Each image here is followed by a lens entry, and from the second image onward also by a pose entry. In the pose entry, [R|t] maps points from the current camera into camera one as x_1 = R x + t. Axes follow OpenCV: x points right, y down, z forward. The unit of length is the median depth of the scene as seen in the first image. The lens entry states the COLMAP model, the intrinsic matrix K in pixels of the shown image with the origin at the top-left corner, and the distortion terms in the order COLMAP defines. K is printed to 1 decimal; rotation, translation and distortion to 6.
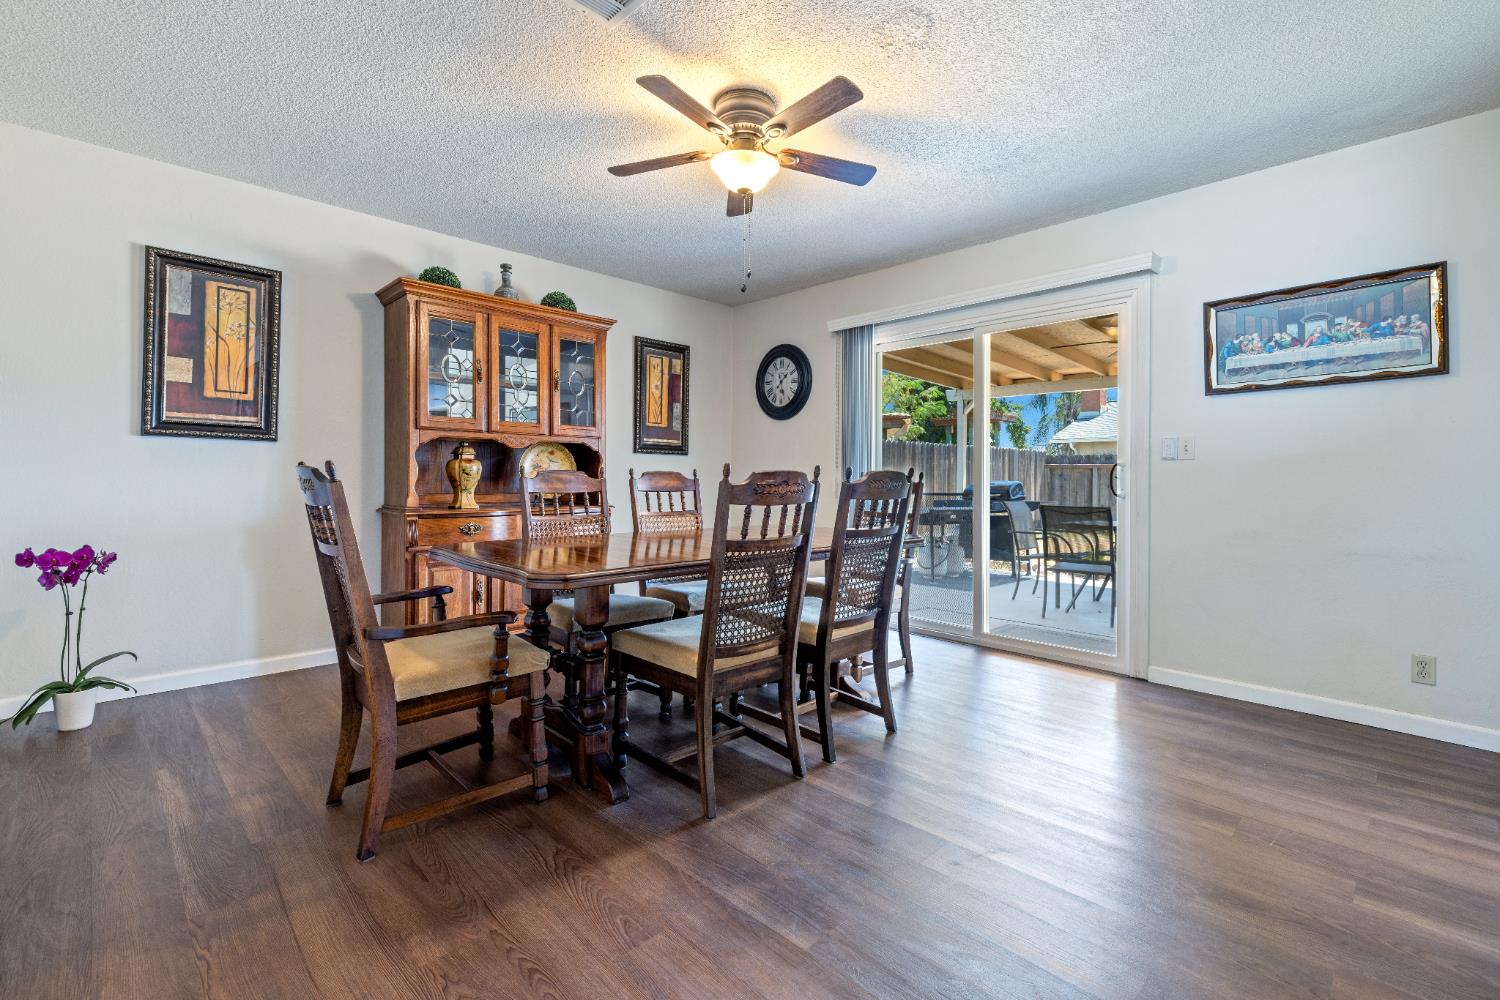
lens RADIAL K [[635.2, 0, 748.5], [0, 635.2, 486.8], [0, 0, 1]] dist [0.003899, -0.000321]
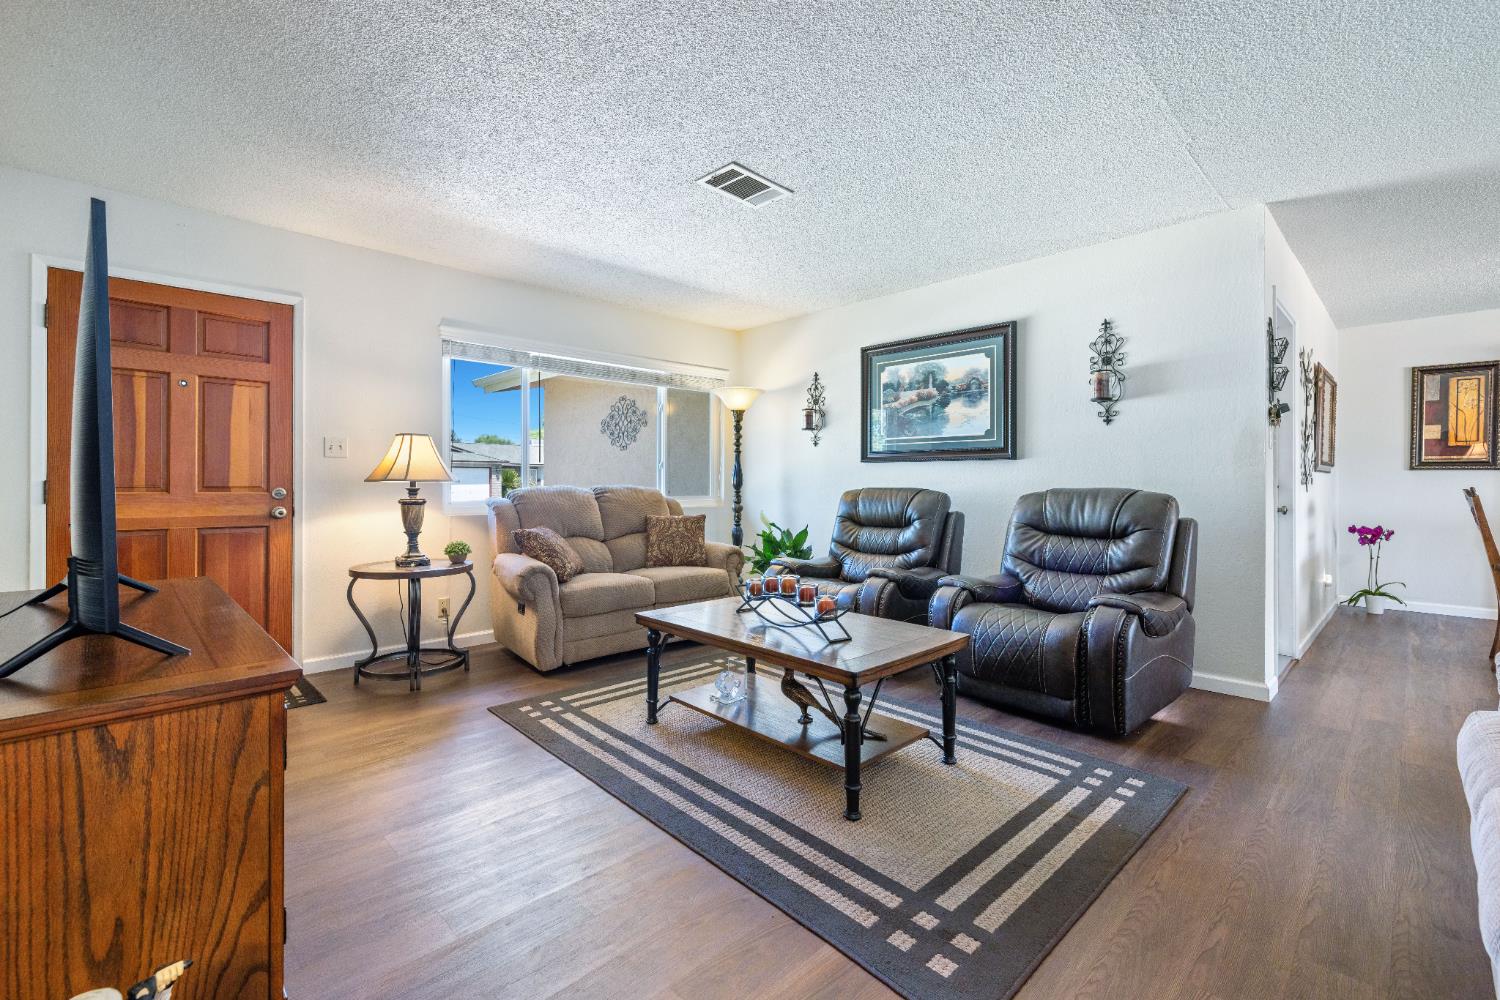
lens RADIAL K [[635.2, 0, 723.3], [0, 635.2, 473.3], [0, 0, 1]] dist [0.003899, -0.000321]
pose [[-0.007691, -0.017247, -0.999822, 0.886956], [-0.016354, 0.999720, -0.017119, -0.003144], [0.999837, 0.016220, -0.007971, -0.948422]]
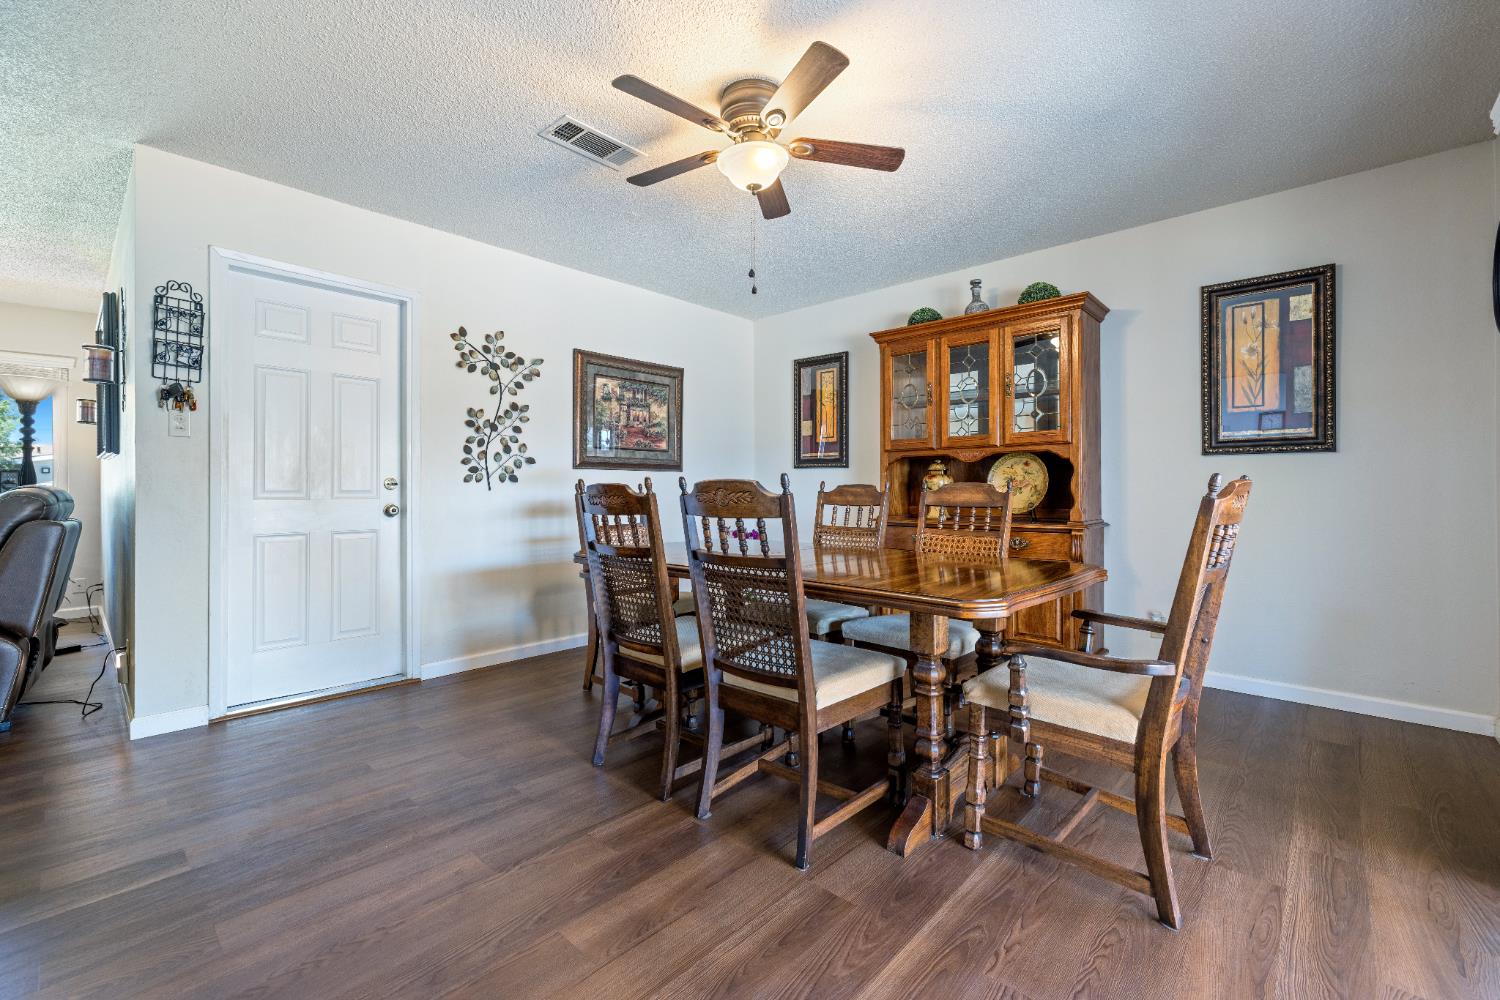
lens RADIAL K [[635.2, 0, 751.4], [0, 635.2, 481.0], [0, 0, 1]] dist [0.003899, -0.000321]
pose [[0.064816, -0.018903, -0.997718, 0.736007], [-0.011514, 0.999740, -0.019689, -0.010129], [0.997831, 0.012764, 0.064582, 0.729180]]
